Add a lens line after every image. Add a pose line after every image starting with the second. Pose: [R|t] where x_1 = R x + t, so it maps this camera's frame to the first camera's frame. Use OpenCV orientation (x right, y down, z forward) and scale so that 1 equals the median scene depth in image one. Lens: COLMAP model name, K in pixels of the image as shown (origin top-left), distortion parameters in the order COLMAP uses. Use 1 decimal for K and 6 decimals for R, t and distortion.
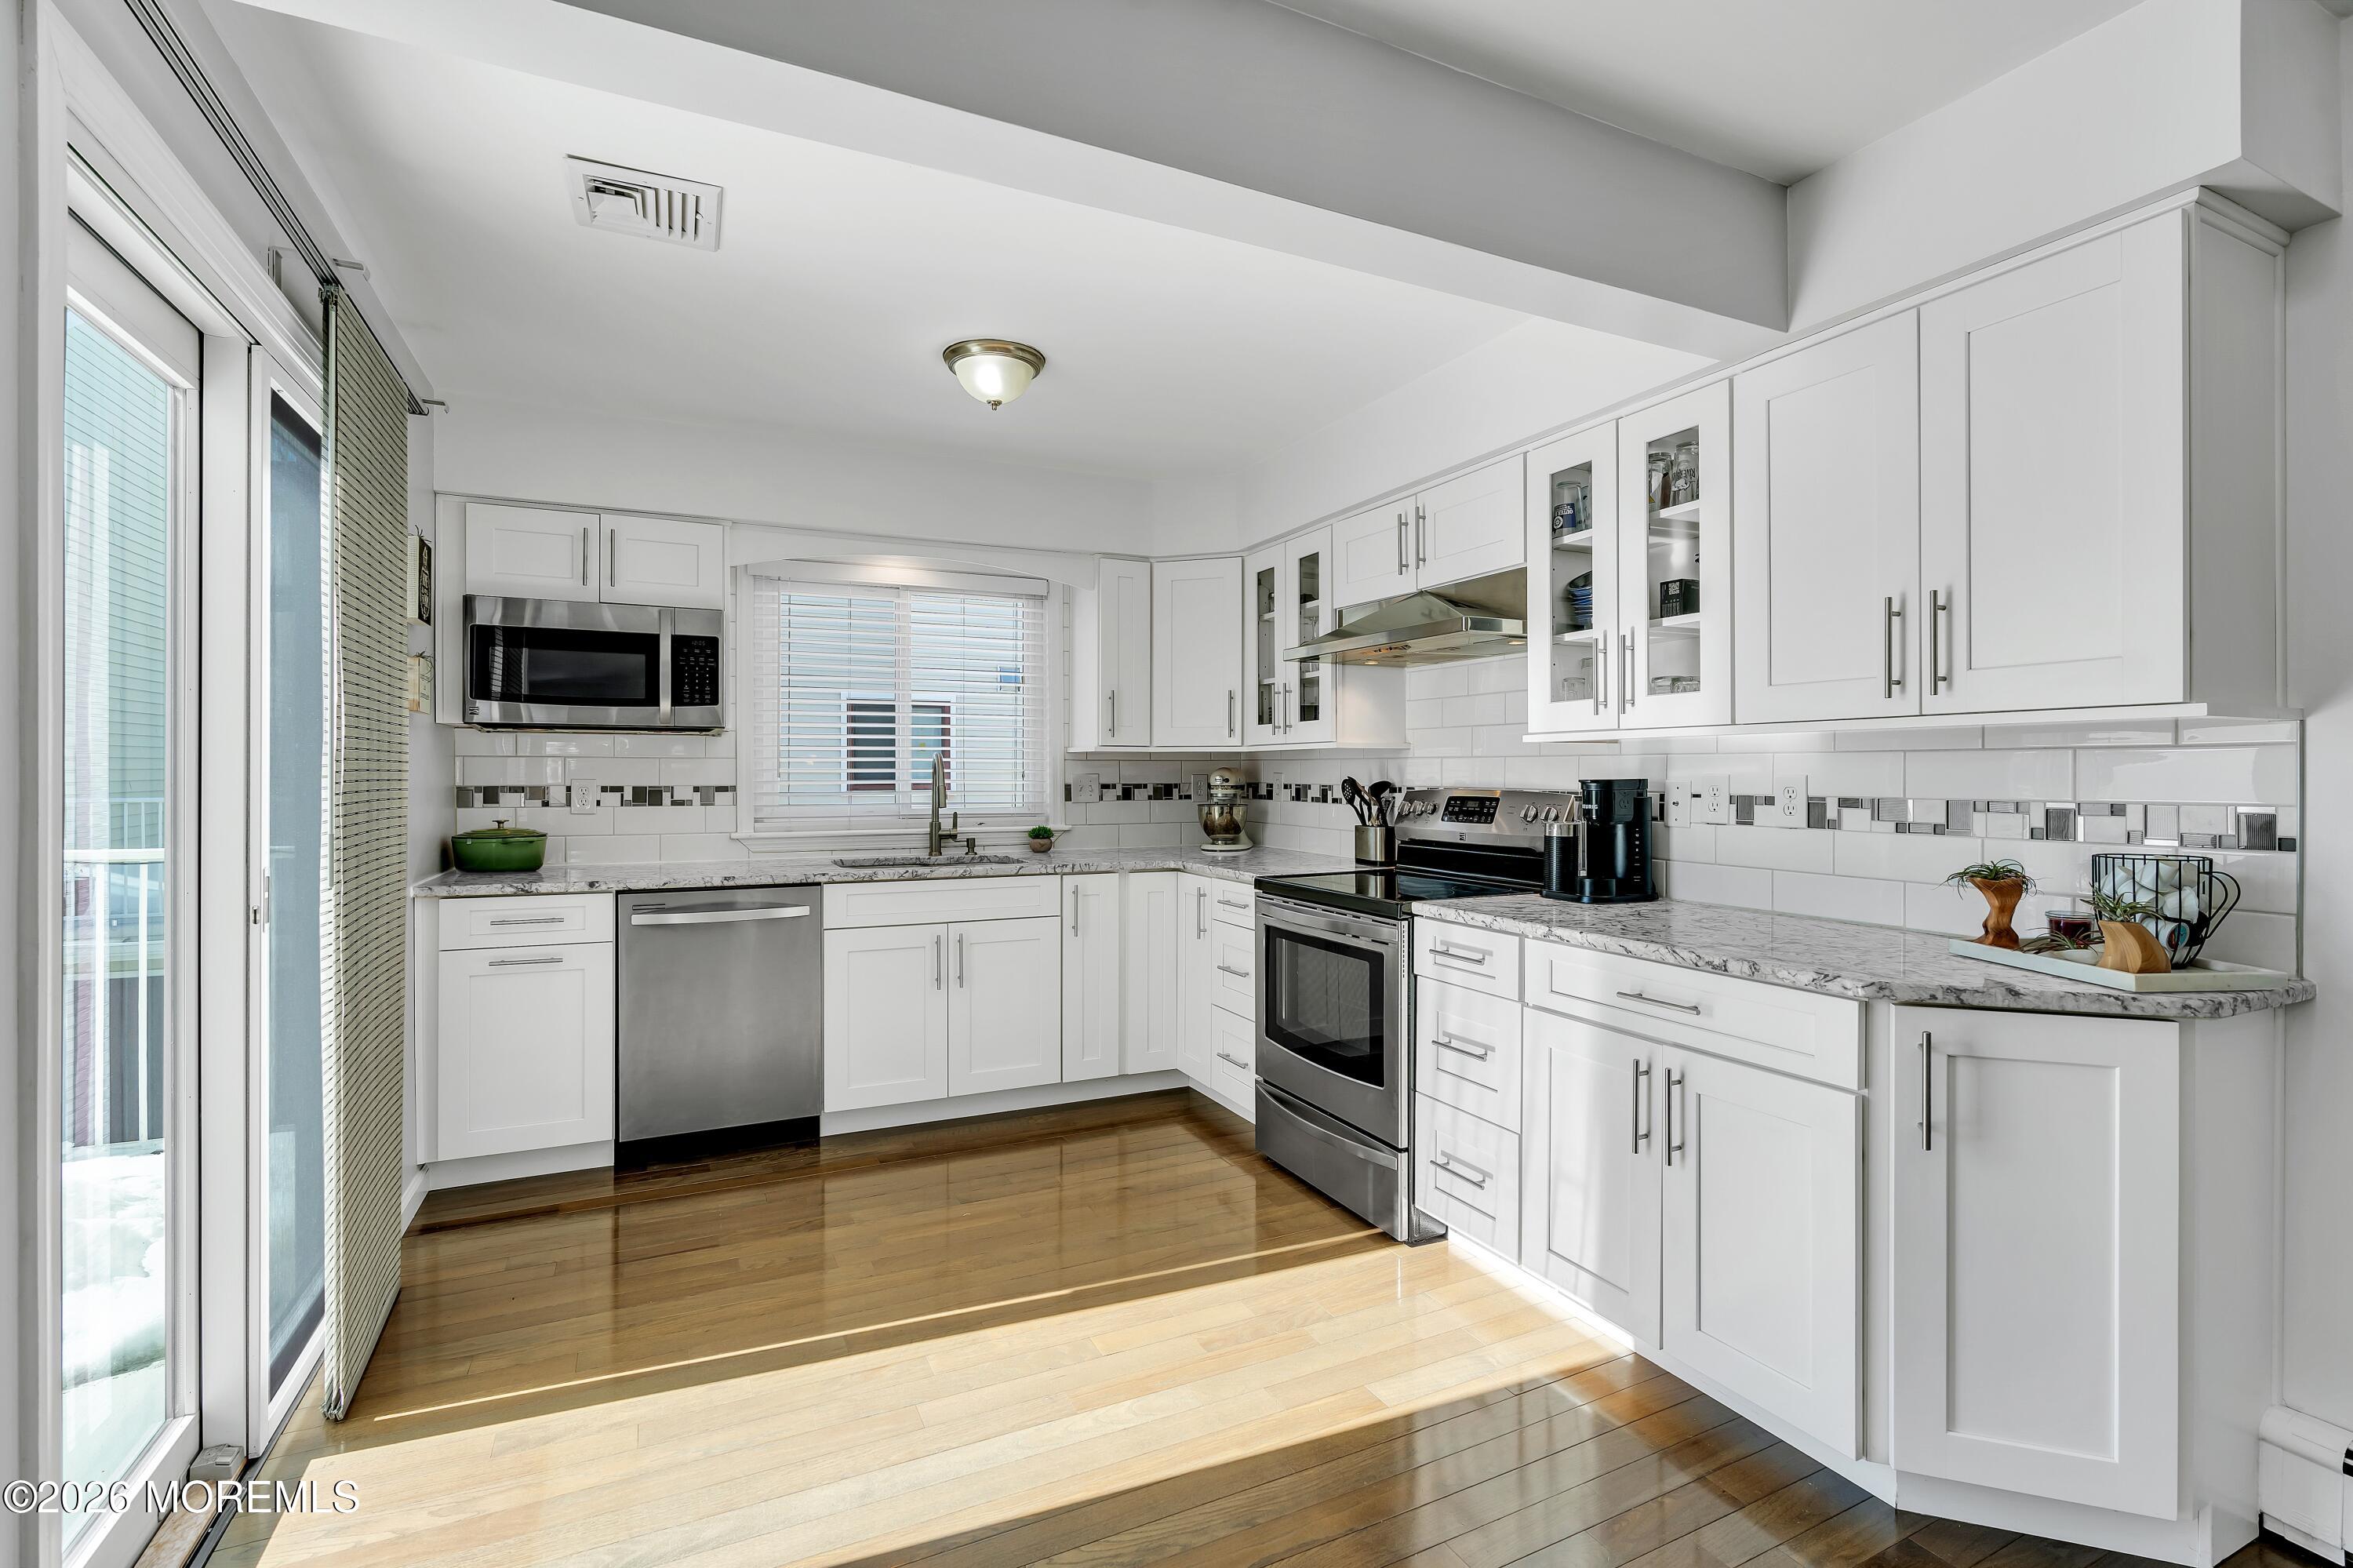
lens RADIAL K [[1053.8, 0, 1171.7], [0, 1053.8, 776.1], [0, 0, 1]] dist [-0.006985, 0.000638]
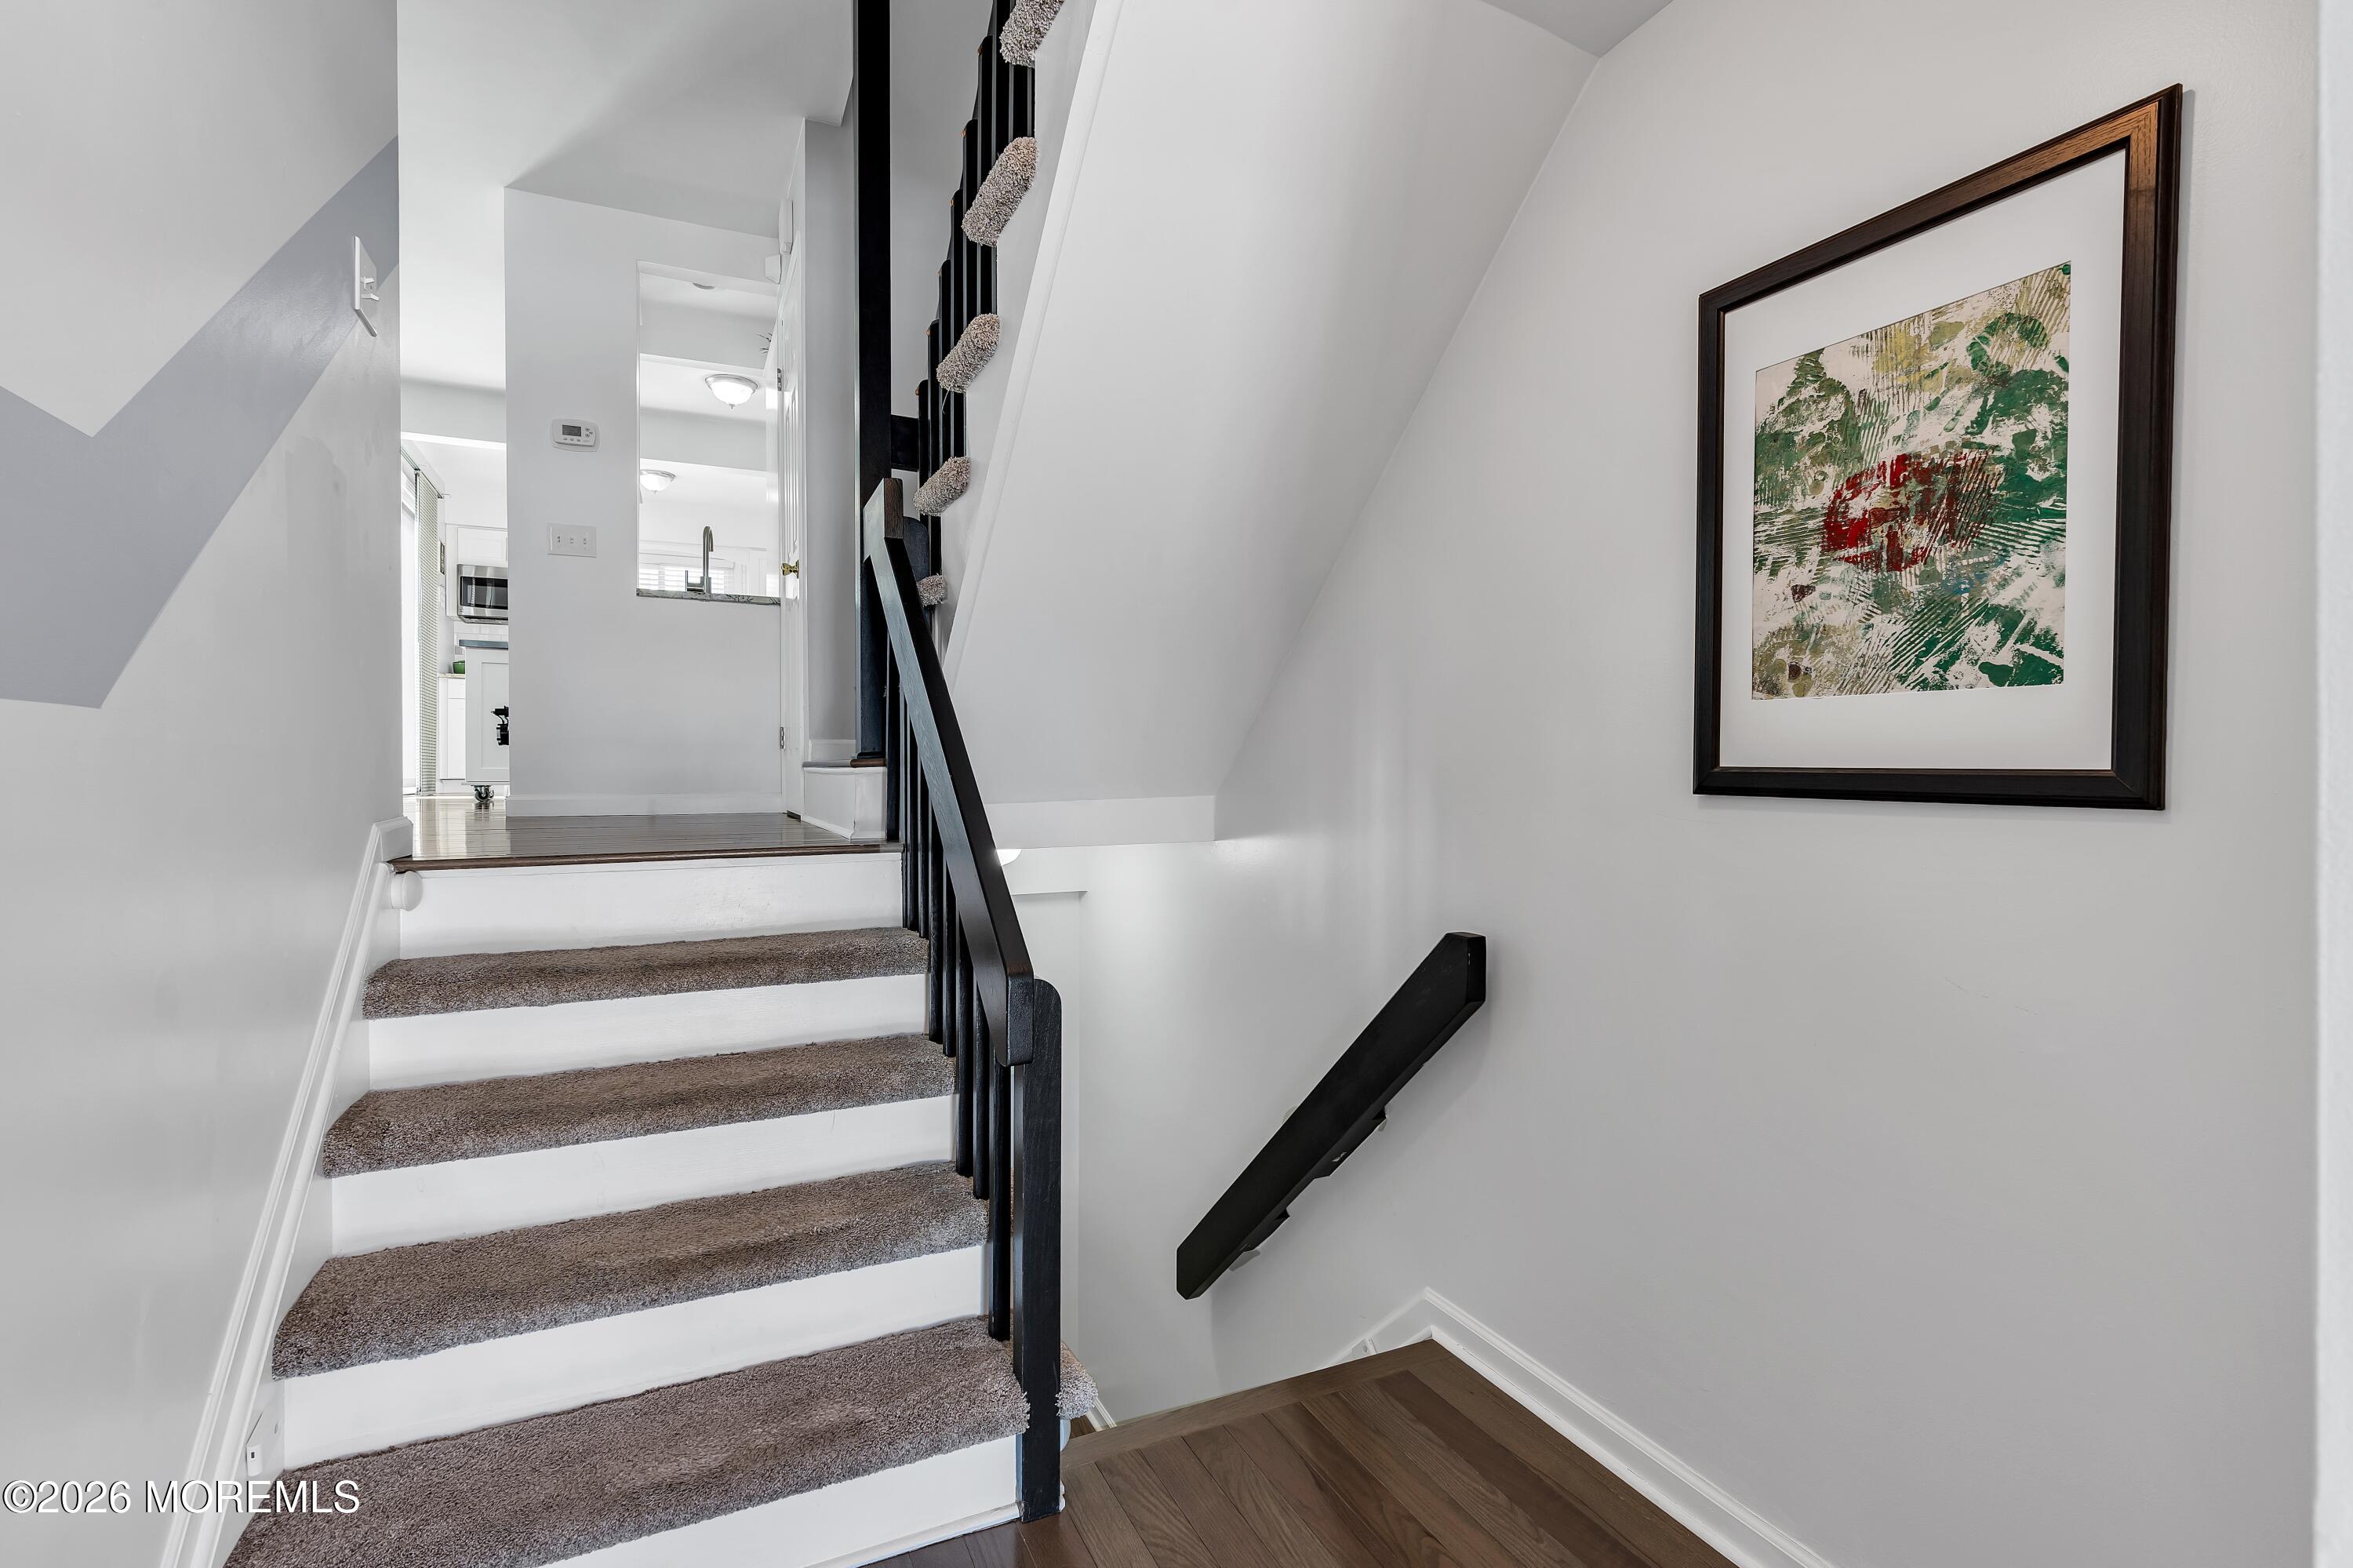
lens RADIAL K [[1065.9, 0, 1178.1], [0, 1065.9, 763.4], [0, 0, 1]] dist [-0.000739, -0.000166]
pose [[0.999989, -0.002986, -0.003491, 1.011565], [0.002970, 0.999985, -0.004612, 0.309665], [0.003505, 0.004601, 0.999983, -1.472598]]
